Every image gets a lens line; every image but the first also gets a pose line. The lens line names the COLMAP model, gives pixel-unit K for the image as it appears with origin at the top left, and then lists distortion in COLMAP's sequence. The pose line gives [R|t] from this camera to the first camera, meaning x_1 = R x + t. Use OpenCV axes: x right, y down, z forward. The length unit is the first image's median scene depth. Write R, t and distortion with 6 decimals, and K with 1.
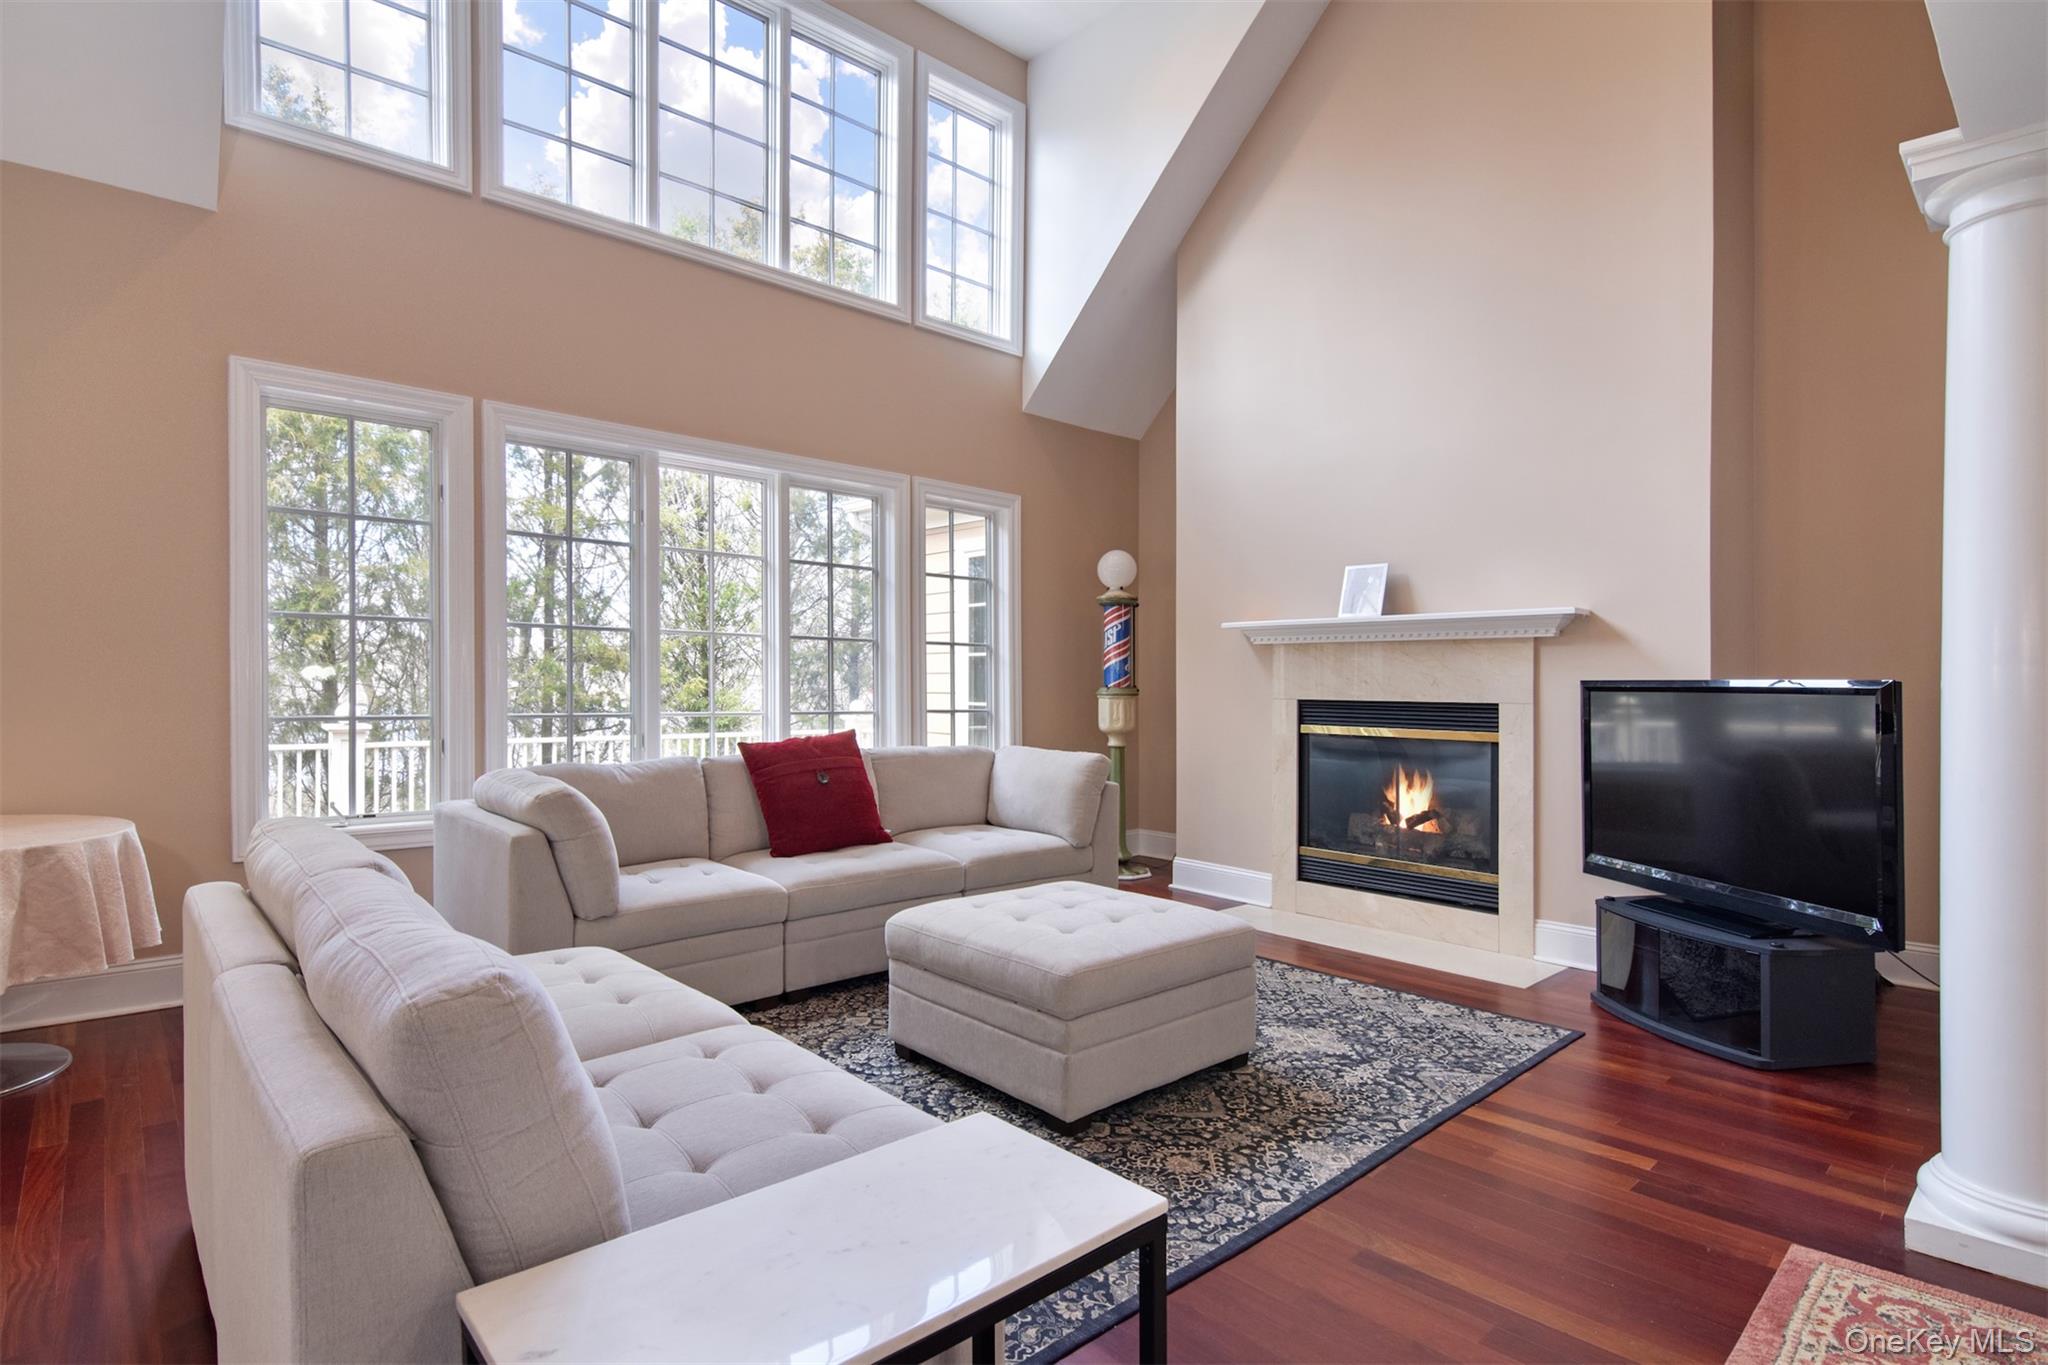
lens RADIAL K [[1019.5, 0, 1005.8], [0, 1019.5, 687.5], [0, 0, 1]] dist [-0.002002, -0.000739]
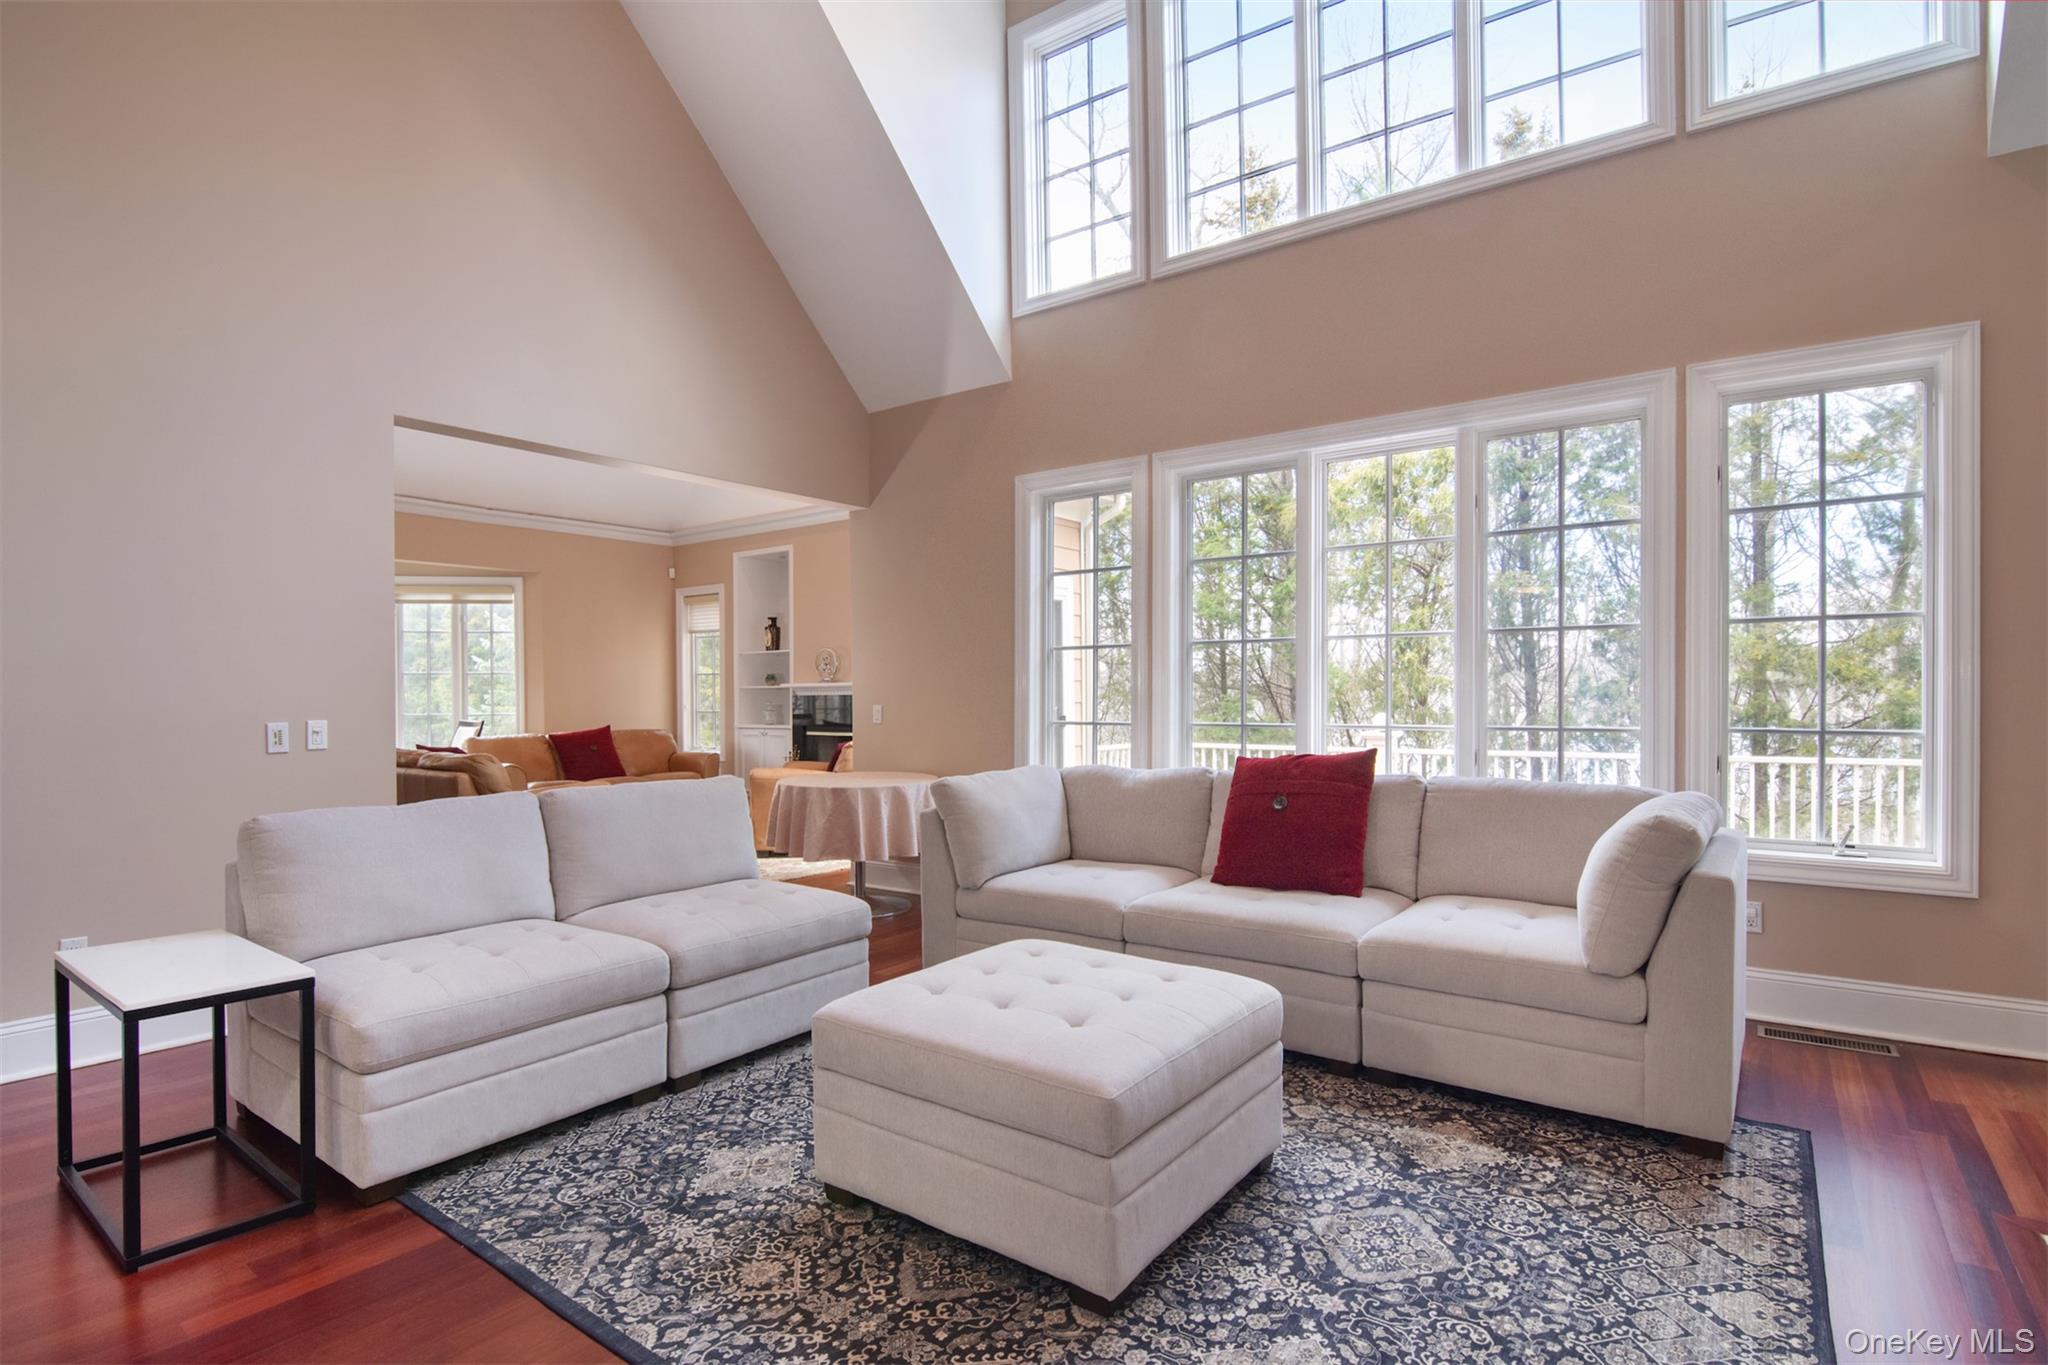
lens RADIAL K [[1019.5, 0, 1006.3], [0, 1019.5, 695.1], [0, 0, 1]] dist [-0.002002, -0.000739]
pose [[0.193853, -0.009622, -0.980983, 0.771751], [0.007001, 0.999940, -0.008424, 0.006197], [0.981006, -0.005234, 0.193909, 0.778925]]
